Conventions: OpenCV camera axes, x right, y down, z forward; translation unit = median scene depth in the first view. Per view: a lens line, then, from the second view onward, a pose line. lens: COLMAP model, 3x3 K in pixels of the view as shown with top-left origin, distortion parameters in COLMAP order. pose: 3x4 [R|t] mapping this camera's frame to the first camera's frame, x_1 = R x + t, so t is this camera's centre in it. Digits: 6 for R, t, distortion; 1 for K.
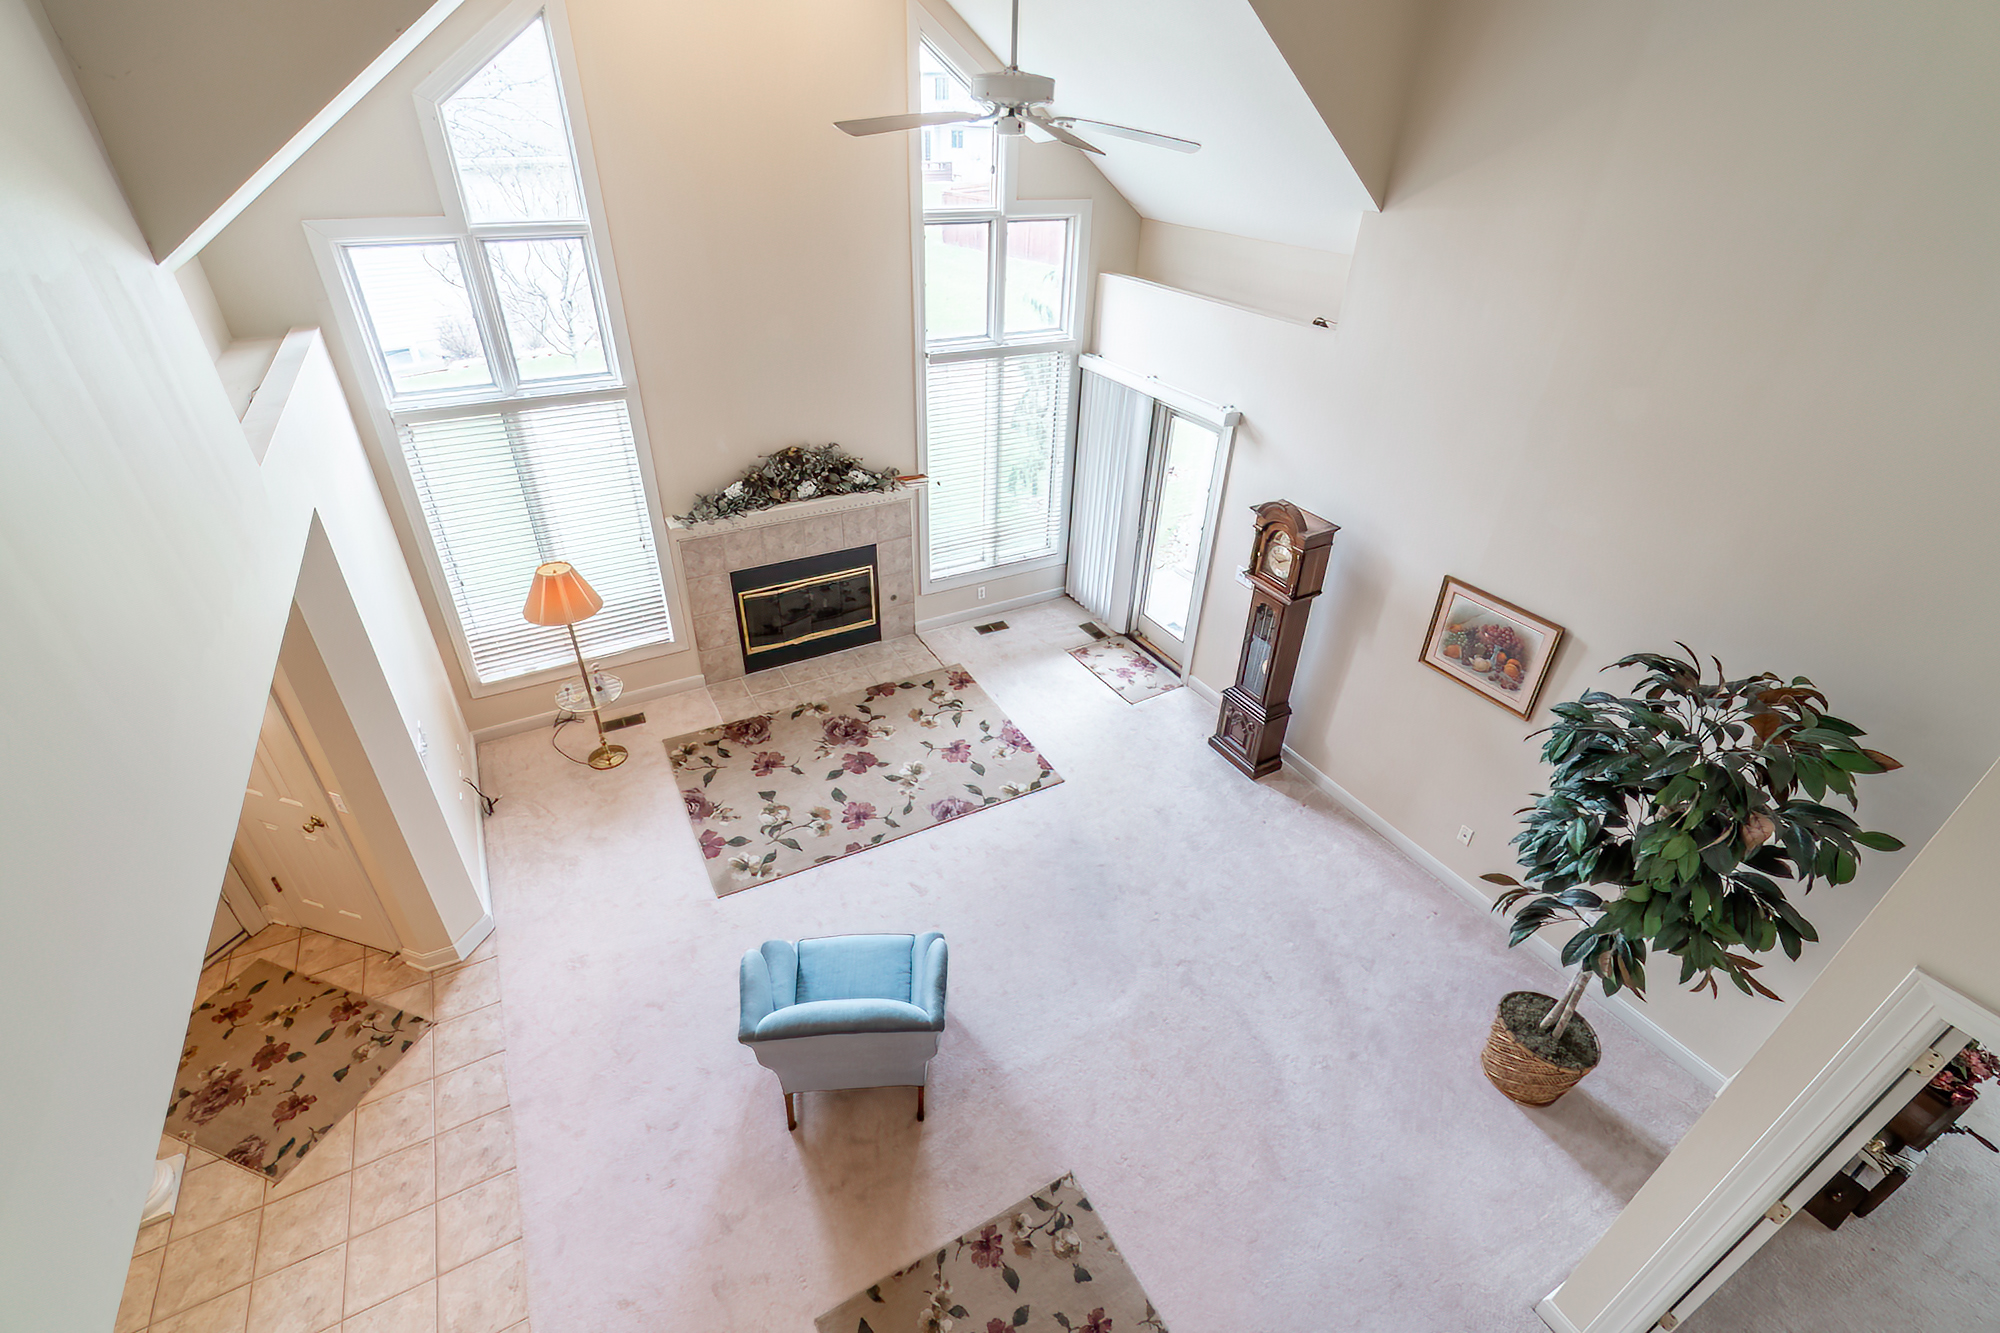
lens RADIAL K [[877.3, 0, 1000.4], [0, 877.3, 665.5], [0, 0, 1]] dist [-0.004694, -0.000899]
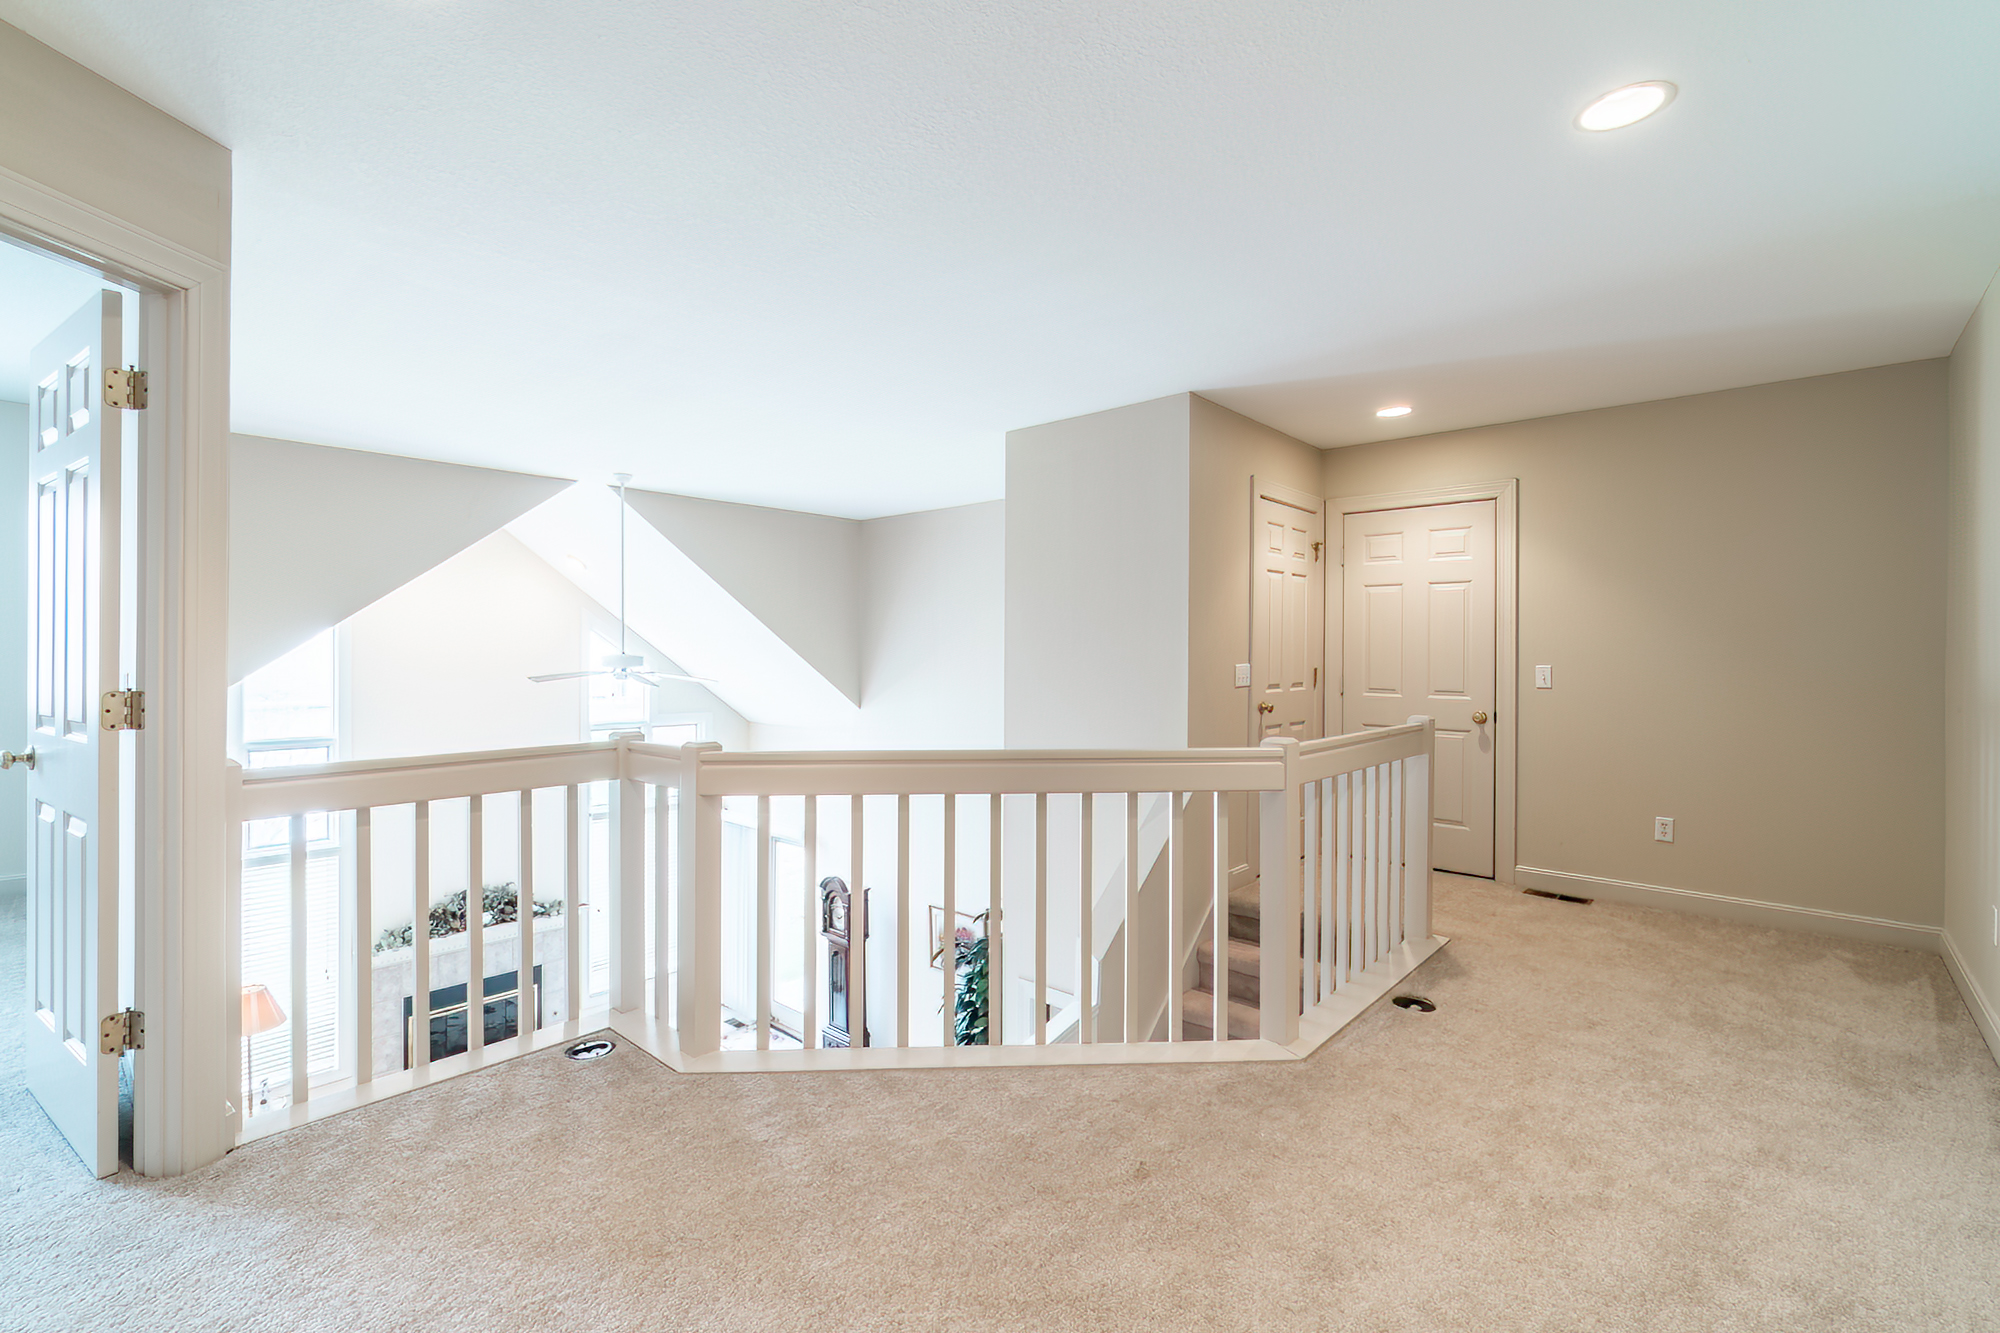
lens RADIAL K [[877.3, 0, 993.3], [0, 877.3, 657.7], [0, 0, 1]] dist [-0.004694, -0.000899]
pose [[0.947724, -0.021145, 0.318389, 0.087536], [0.186324, 0.846698, -0.498384, 0.258550], [-0.259041, 0.531654, 0.806376, -0.437667]]
